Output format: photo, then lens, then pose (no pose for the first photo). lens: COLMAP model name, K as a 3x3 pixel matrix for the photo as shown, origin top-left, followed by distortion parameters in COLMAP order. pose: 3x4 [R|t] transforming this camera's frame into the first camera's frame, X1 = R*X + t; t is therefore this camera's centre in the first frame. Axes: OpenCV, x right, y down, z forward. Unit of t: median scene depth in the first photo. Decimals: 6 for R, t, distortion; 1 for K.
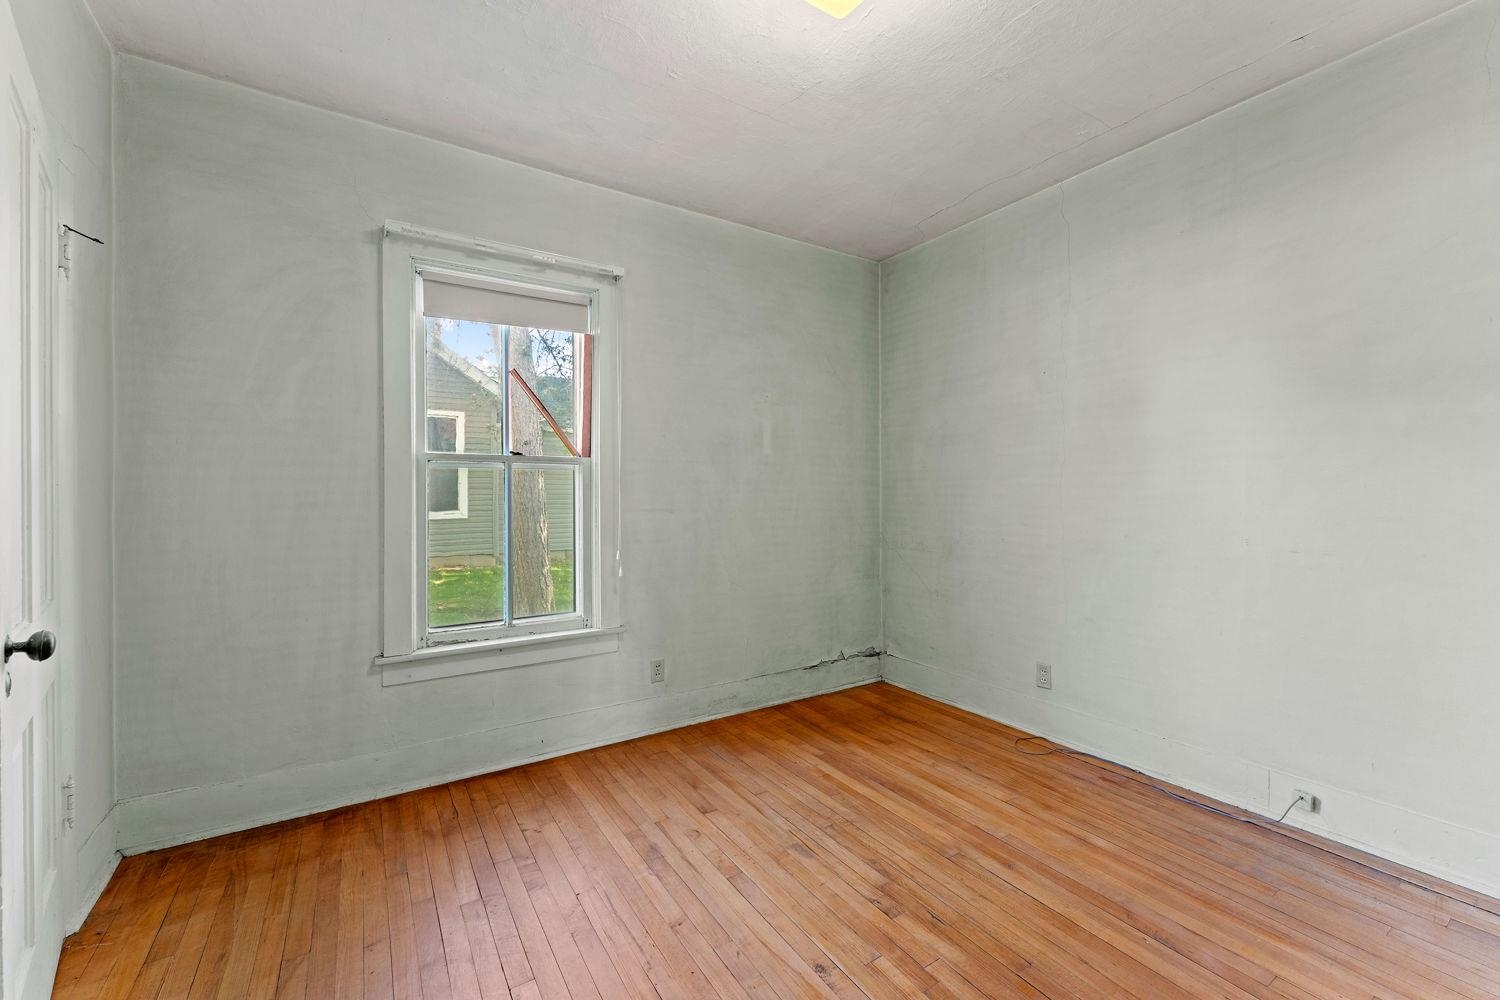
lens RADIAL K [[606.8, 0, 749.1], [0, 606.8, 494.1], [0, 0, 1]] dist [0.001665, 0.000134]
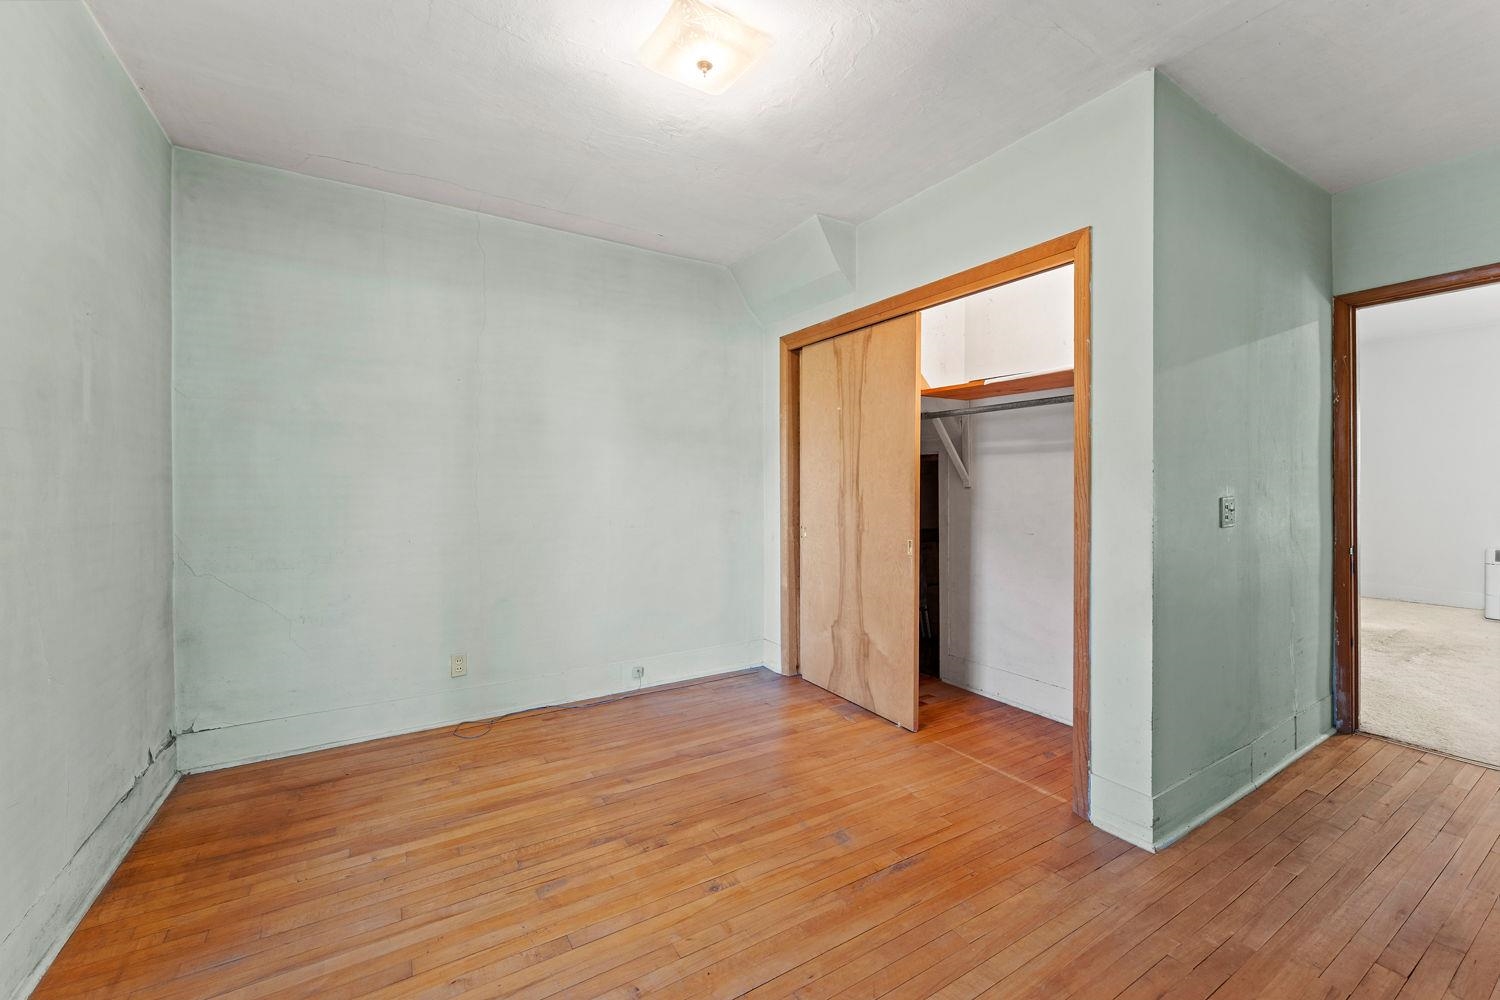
lens RADIAL K [[606.8, 0, 749.1], [0, 606.8, 494.1], [0, 0, 1]] dist [0.001665, 0.000134]
pose [[0.016641, -0.007107, 0.999836, -0.688759], [0.004334, 0.999966, 0.007036, -0.006080], [-0.999852, 0.004216, 0.016672, 0.578091]]
